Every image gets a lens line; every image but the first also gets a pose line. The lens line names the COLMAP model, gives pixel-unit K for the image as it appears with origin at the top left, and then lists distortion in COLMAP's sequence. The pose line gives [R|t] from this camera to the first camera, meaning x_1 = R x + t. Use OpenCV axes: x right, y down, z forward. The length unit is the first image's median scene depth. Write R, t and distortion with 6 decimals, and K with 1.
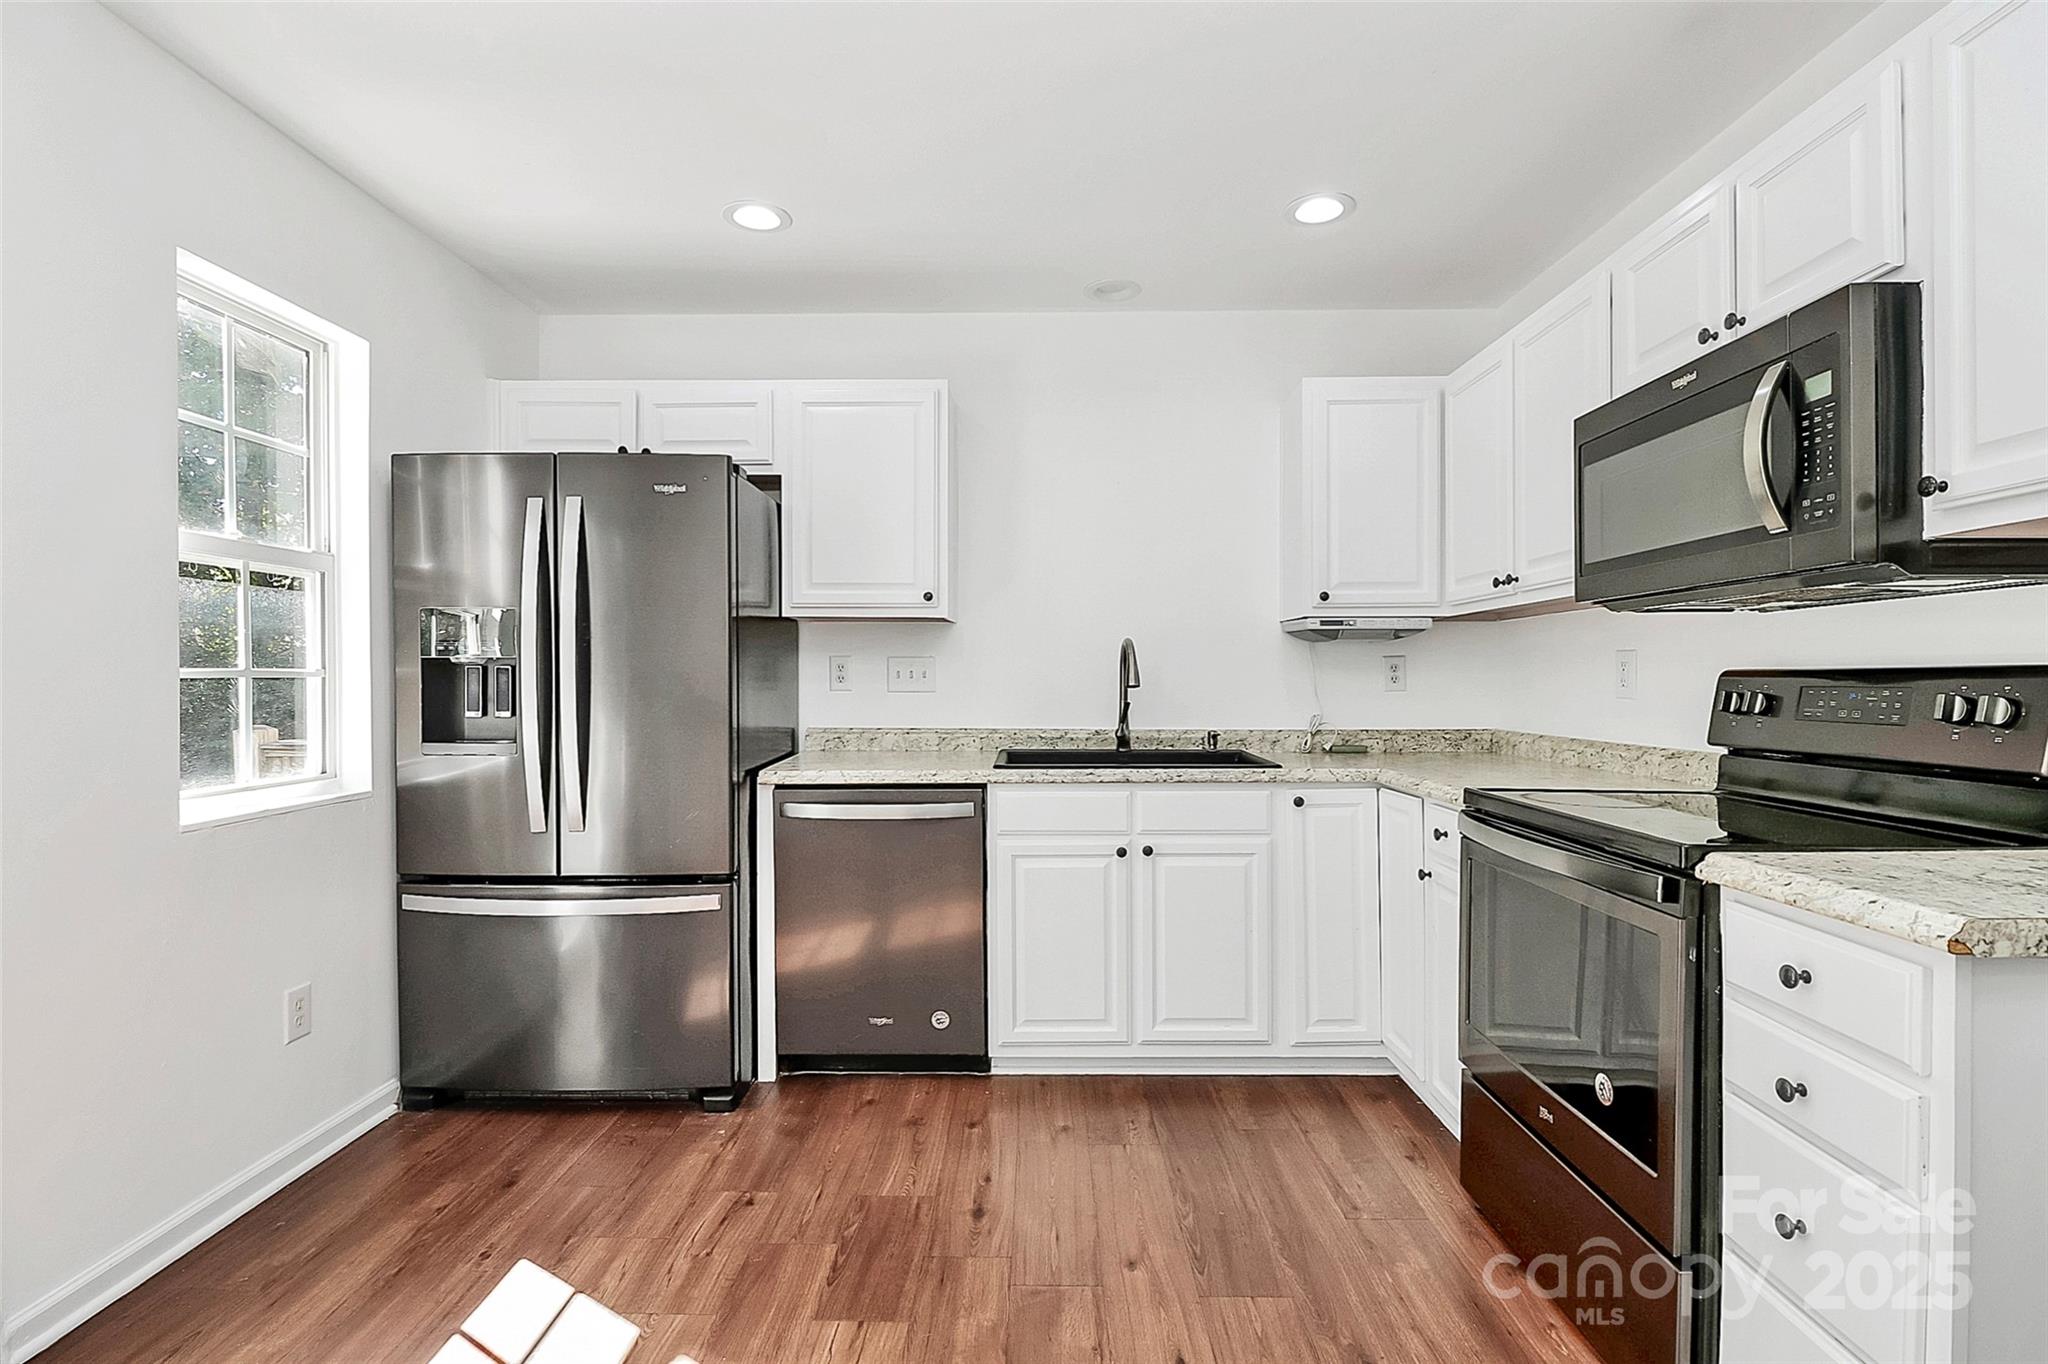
lens RADIAL K [[994.4, 0, 1024.0], [0, 994.4, 682.0], [0, 0, 1]] dist [0.020782, -0.025746]
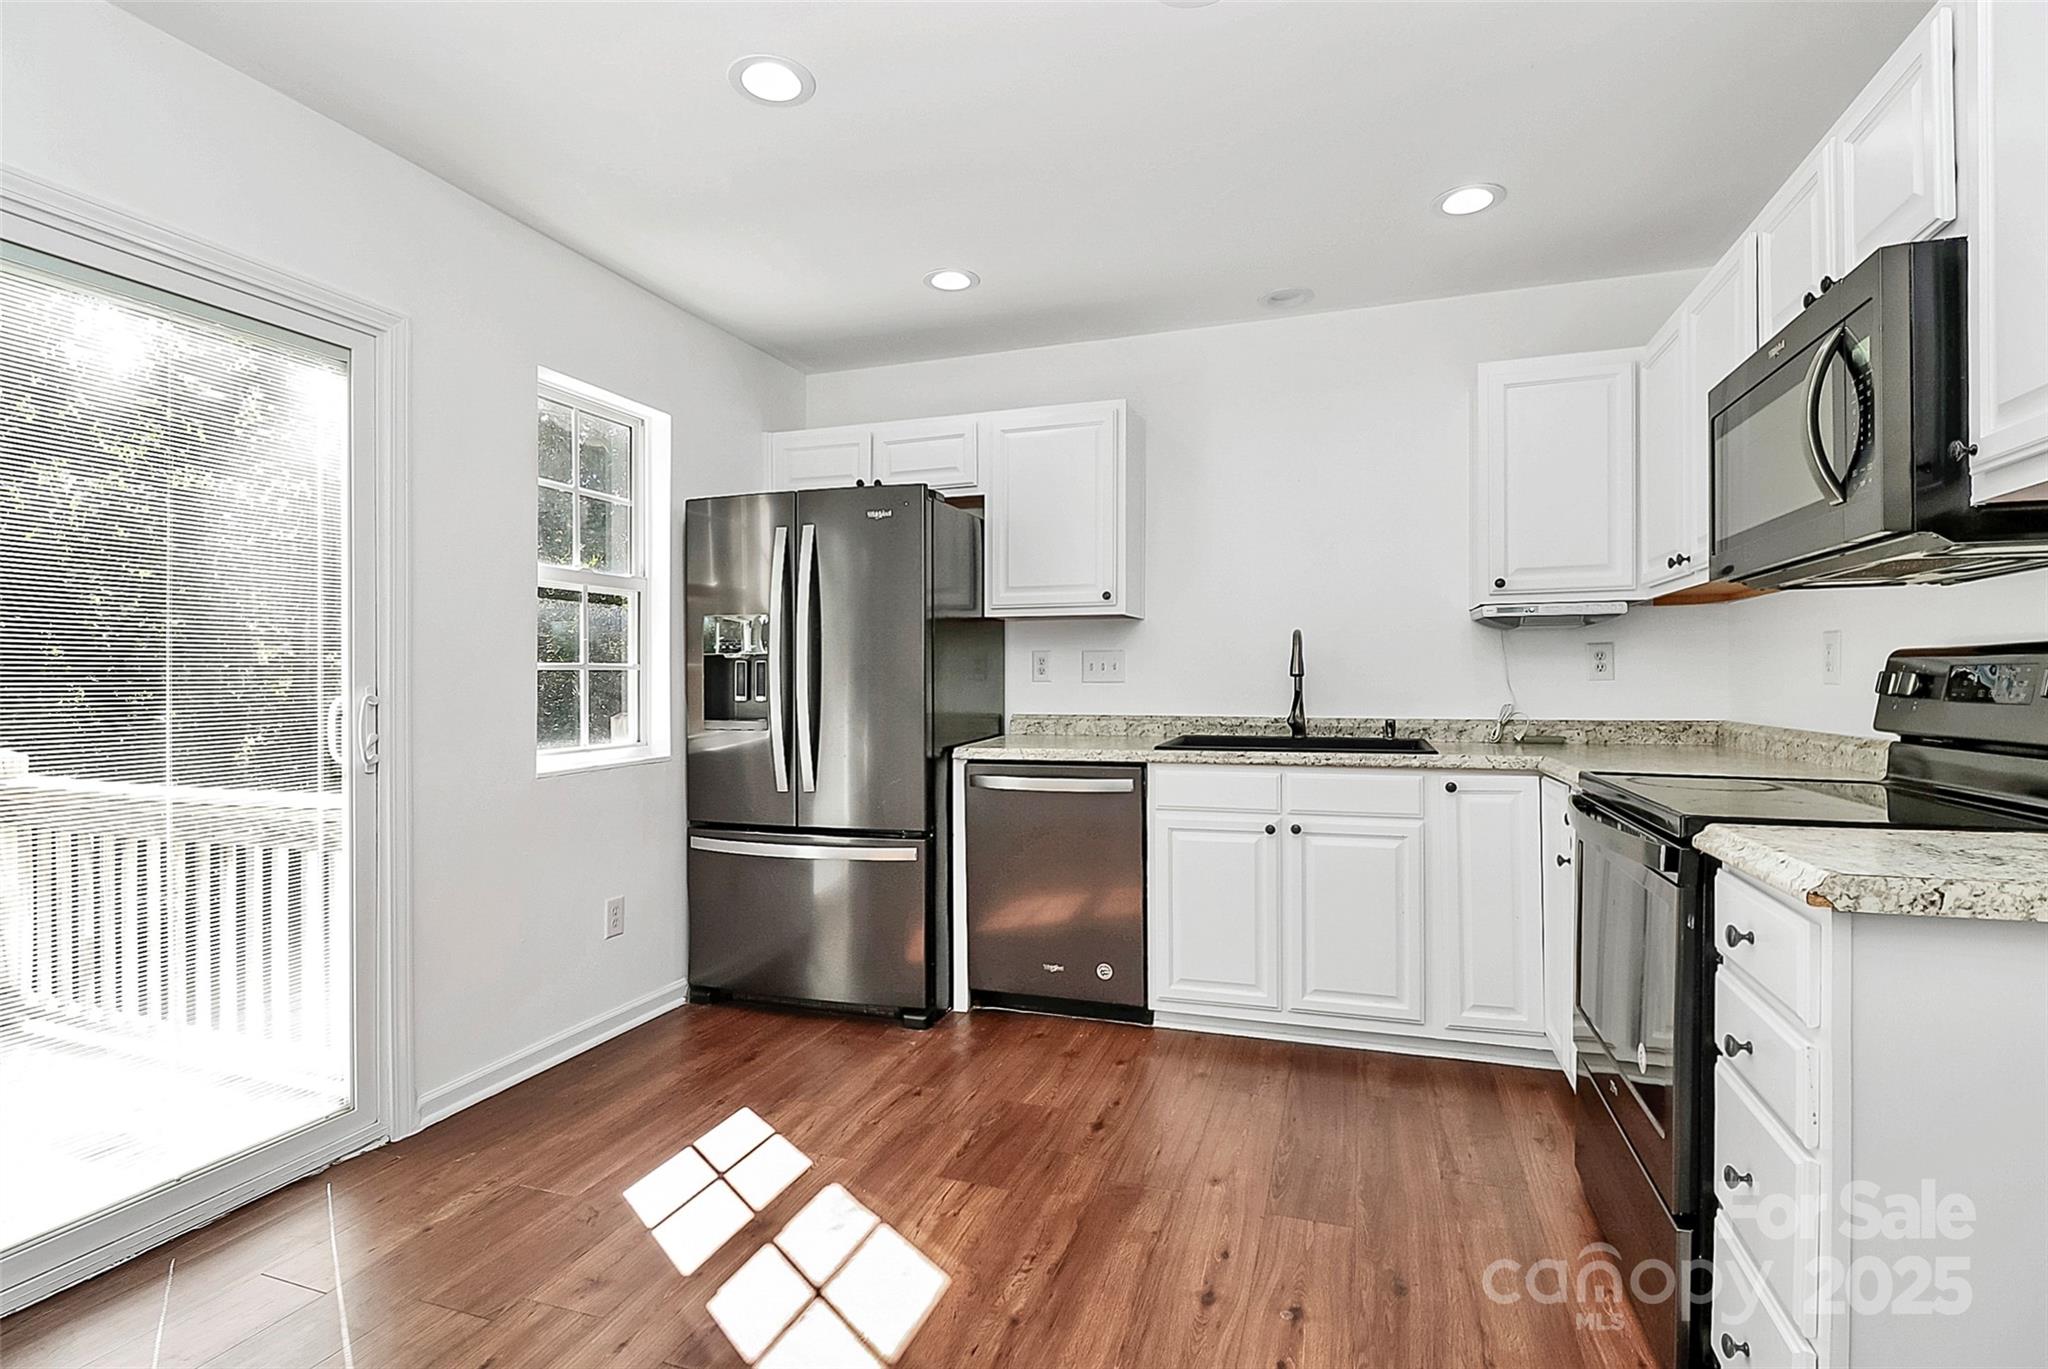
lens RADIAL K [[994.4, 0, 1024.0], [0, 994.4, 684.5], [0, 0, 1]] dist [0.020782, -0.025746]
pose [[0.952547, -0.003292, -0.304374, 0.179668], [0.003859, 0.999992, 0.001260, 0.013310], [0.304367, -0.002375, 0.952552, -0.102555]]
